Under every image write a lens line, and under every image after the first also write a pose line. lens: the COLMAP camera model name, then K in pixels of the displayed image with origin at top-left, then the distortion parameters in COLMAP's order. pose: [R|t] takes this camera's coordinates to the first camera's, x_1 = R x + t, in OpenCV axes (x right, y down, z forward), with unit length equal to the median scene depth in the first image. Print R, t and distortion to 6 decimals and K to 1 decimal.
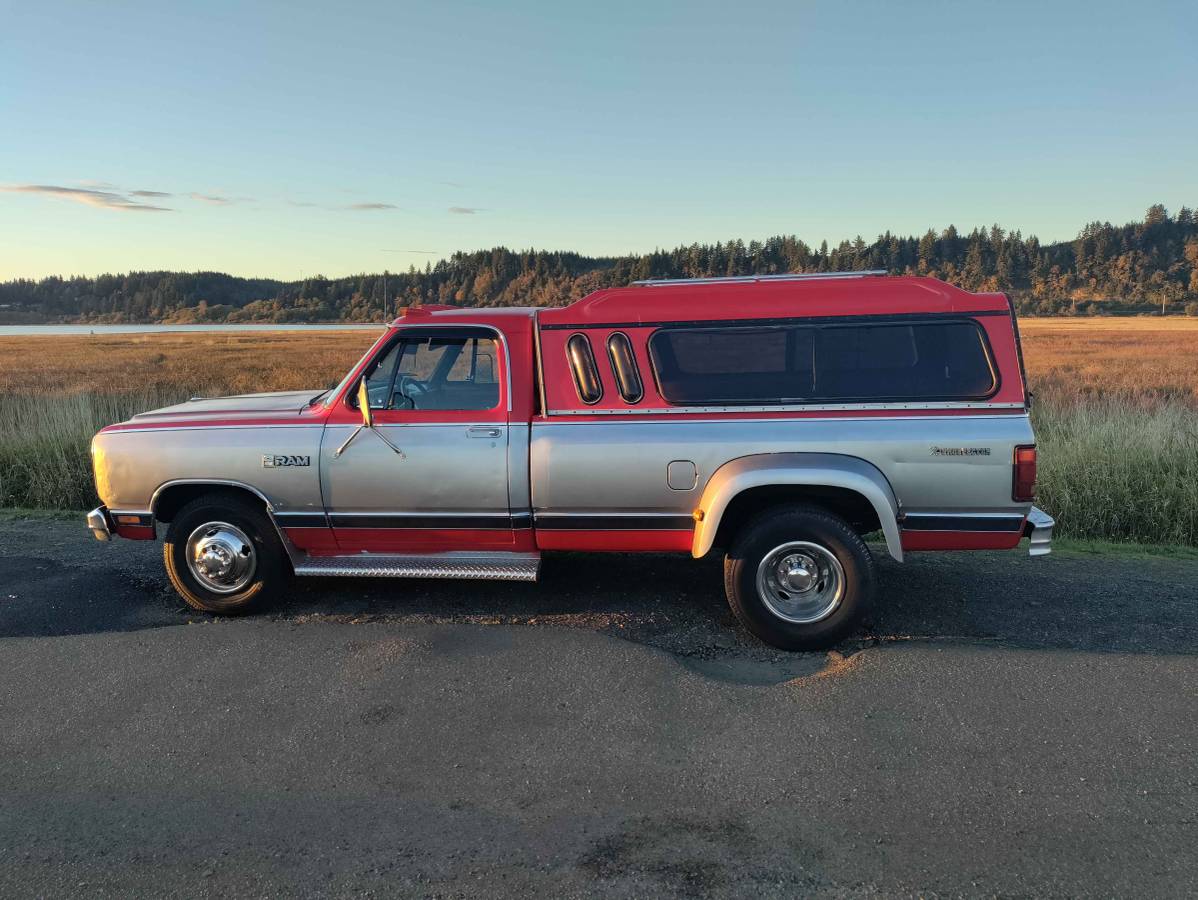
lens RADIAL K [[882.0, 0, 599.0], [0, 882.0, 450.0], [0, 0, 1]] dist [0.079459, -0.104568]
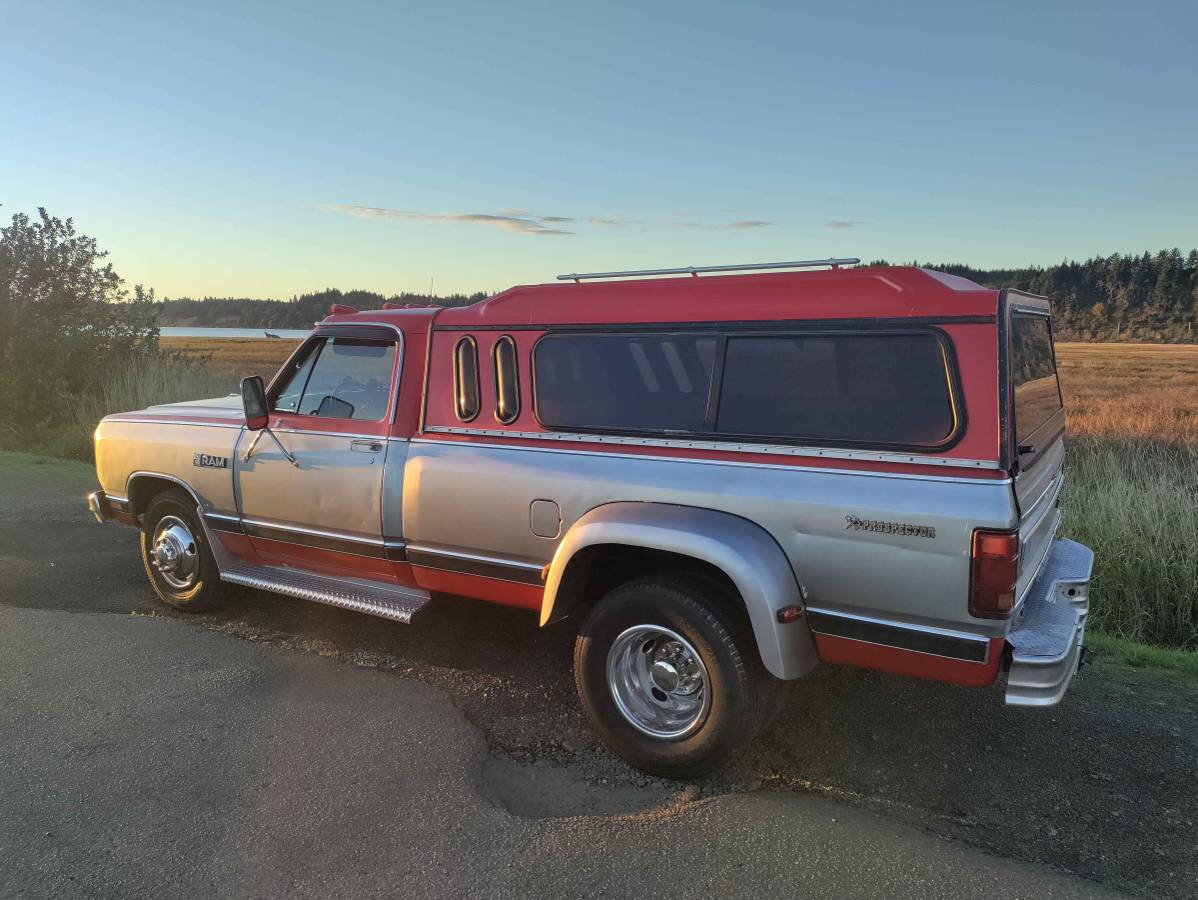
lens RADIAL K [[882.0, 0, 599.0], [0, 882.0, 450.0], [0, 0, 1]] dist [0.079459, -0.104568]
pose [[0.915954, 0.075001, -0.394213, 0.432423], [-0.081663, 0.996660, -0.000124, -0.035240], [0.392887, 0.032306, 0.919019, 0.286308]]
